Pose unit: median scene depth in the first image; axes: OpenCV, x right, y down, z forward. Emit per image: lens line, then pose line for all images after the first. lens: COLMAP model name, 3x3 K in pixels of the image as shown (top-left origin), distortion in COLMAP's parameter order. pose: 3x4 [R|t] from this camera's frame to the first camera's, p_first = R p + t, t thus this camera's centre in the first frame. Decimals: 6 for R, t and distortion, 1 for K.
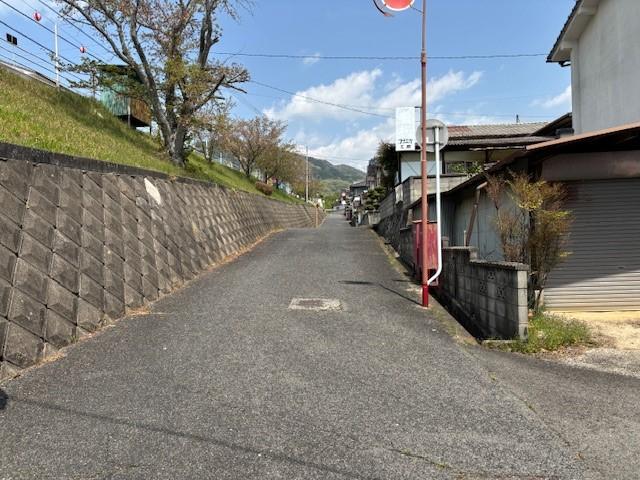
lens RADIAL K [[480.1, 0, 323.8], [0, 480.1, 240.1], [0, 0, 1]] dist [0.020433, -0.021262]
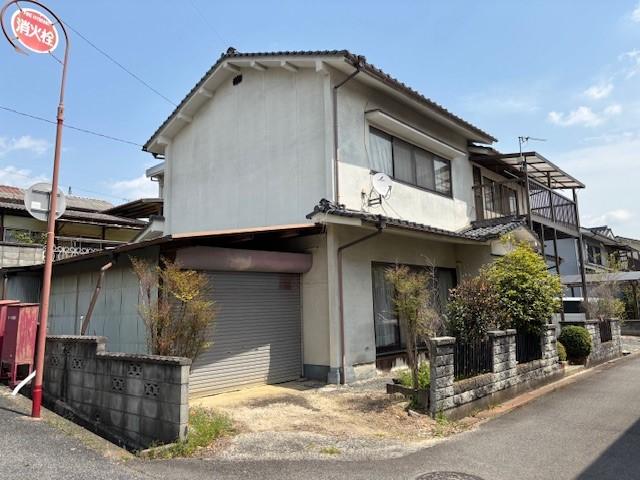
lens RADIAL K [[480.1, 0, 320.7], [0, 480.1, 240.1], [0, 0, 1]] dist [0.020433, -0.021262]
pose [[0.627565, 0.126051, 0.768293, -0.147907], [-0.004539, 0.987382, -0.158289, -0.025171], [-0.778551, 0.095849, 0.620219, 0.139530]]
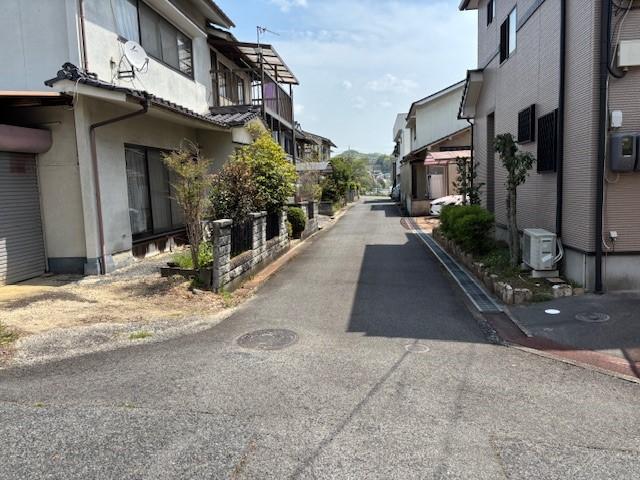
lens RADIAL K [[480.1, 0, 323.3], [0, 480.1, 236.6], [0, 0, 1]] dist [0.020433, -0.021262]
pose [[0.053772, -0.074316, 0.995784, -0.240325], [0.017775, 0.997140, 0.073457, -0.021686], [-0.998395, 0.013750, 0.054939, 0.307996]]
